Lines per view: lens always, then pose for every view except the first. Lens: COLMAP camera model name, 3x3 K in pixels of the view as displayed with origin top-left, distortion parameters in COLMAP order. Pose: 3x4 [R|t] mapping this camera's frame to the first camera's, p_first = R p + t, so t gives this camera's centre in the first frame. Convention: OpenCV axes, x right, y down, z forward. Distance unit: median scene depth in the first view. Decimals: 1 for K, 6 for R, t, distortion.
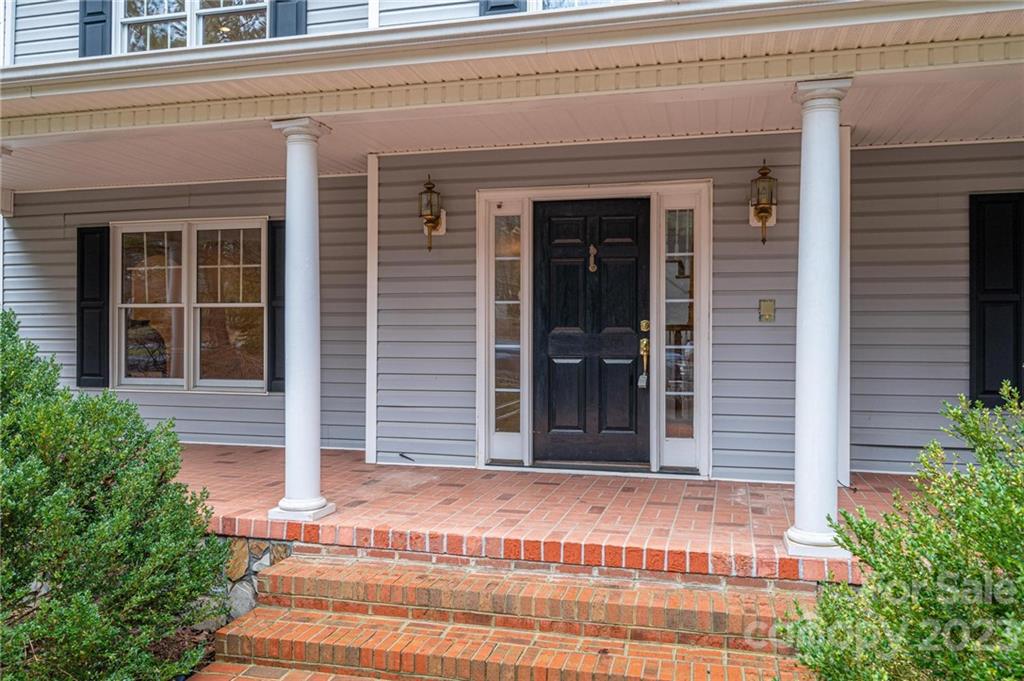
lens RADIAL K [[746.7, 0, 524.9], [0, 746.7, 338.7], [0, 0, 1]] dist [0.029255, -0.004678]
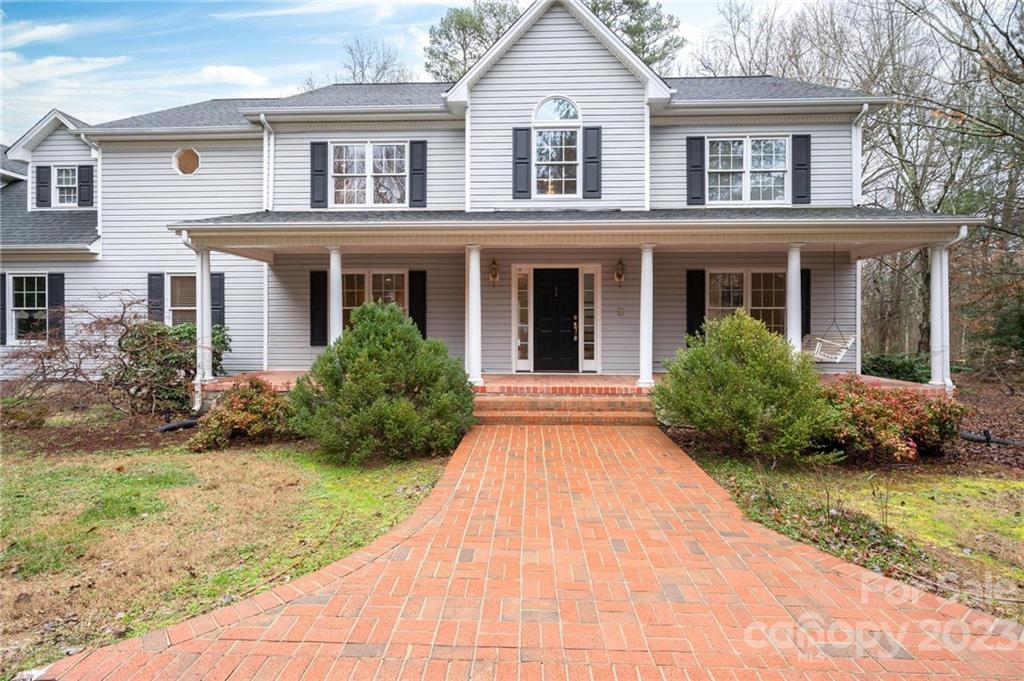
lens RADIAL K [[513.9, 0, 509.3], [0, 513.9, 323.9], [0, 0, 1]] dist [-0.000113, -0.000708]
pose [[0.980446, -0.002765, 0.196769, -0.423791], [0.002140, 0.999992, 0.003388, -0.001285], [-0.196777, -0.002900, 0.980444, -0.719782]]
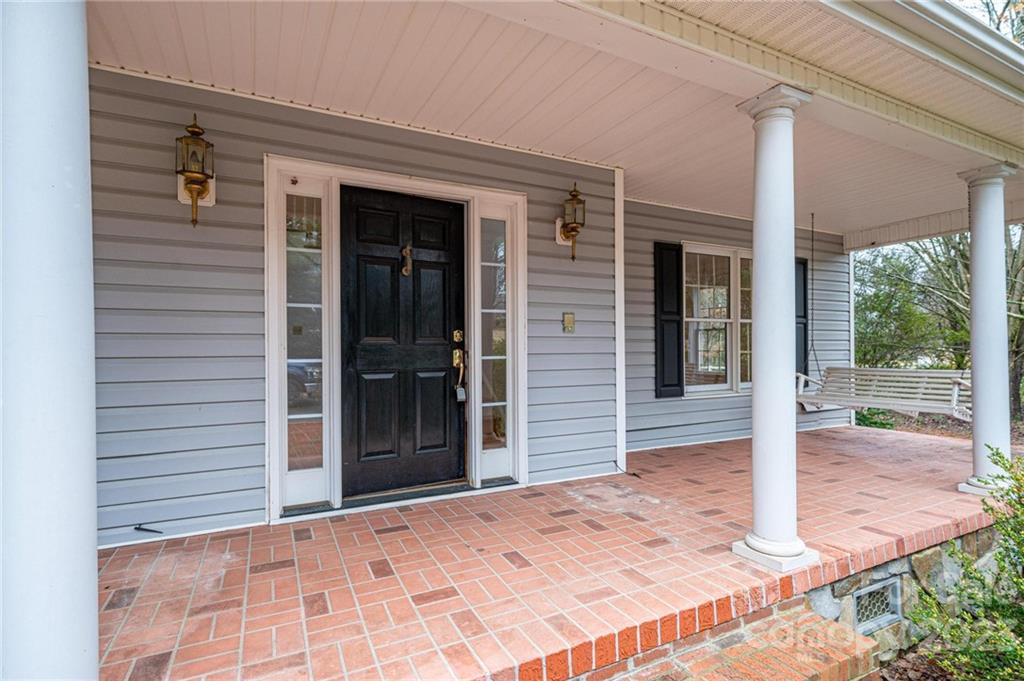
lens RADIAL K [[513.9, 0, 509.3], [0, 513.9, 345.4], [0, 0, 1]] dist [-0.000113, -0.000708]
pose [[0.758968, -0.005727, 0.651102, -0.220017], [0.006511, 0.999978, 0.001206, -0.005755], [-0.651095, 0.003324, 0.758989, 0.459386]]
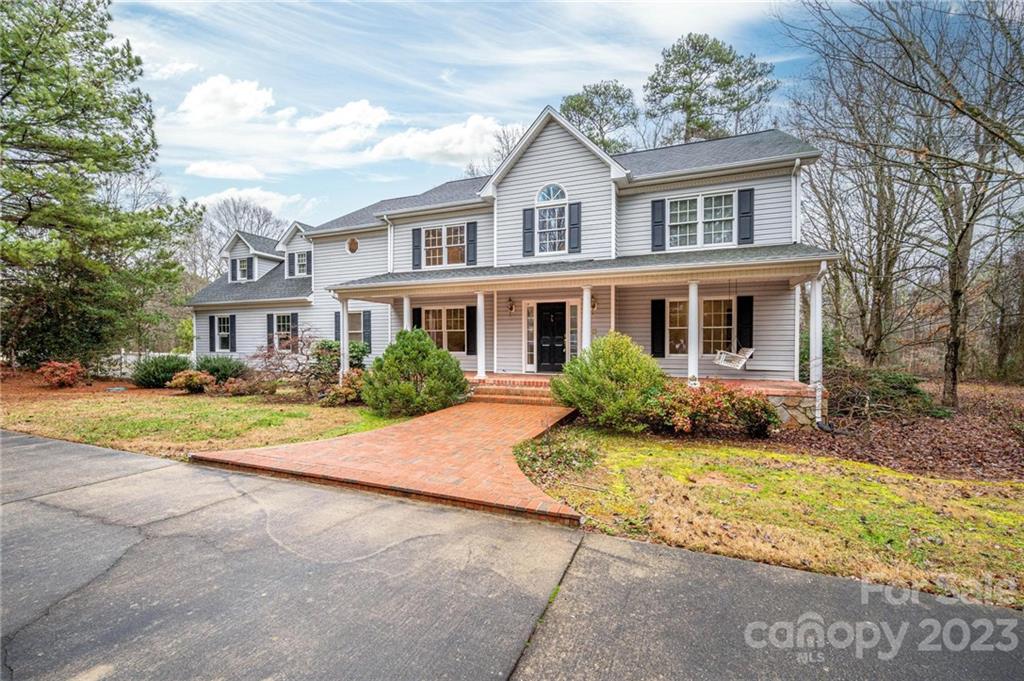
lens RADIAL K [[422.2, 0, 519.1], [0, 422.2, 345.9], [0, 0, 1]] dist [-0.000730, -0.000355]
pose [[0.990860, -0.004282, -0.134825, 0.212752], [0.006524, 0.999848, 0.016191, -0.001621], [0.134735, -0.016922, 0.990737, -1.154501]]
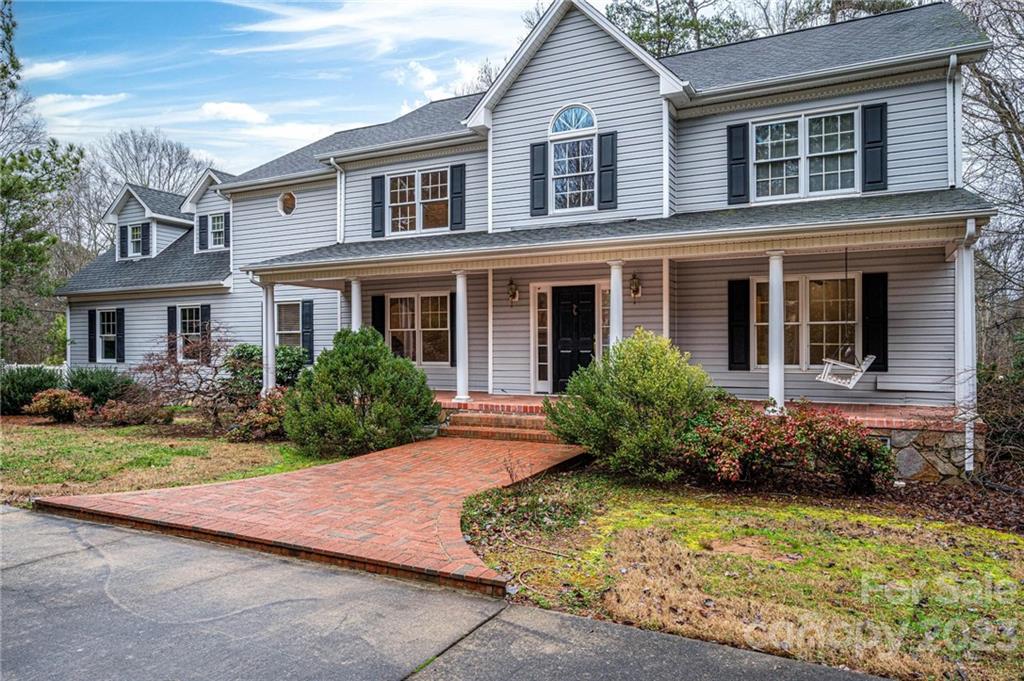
lens RADIAL K [[689.5, 0, 516.7], [0, 689.5, 343.0], [0, 0, 1]] dist [-0.005464, 0.004970]
pose [[0.974157, -0.009585, -0.225669, 0.416599], [0.010036, 0.999949, 0.000854, -0.001365], [0.225650, -0.003097, 0.974204, -1.267432]]
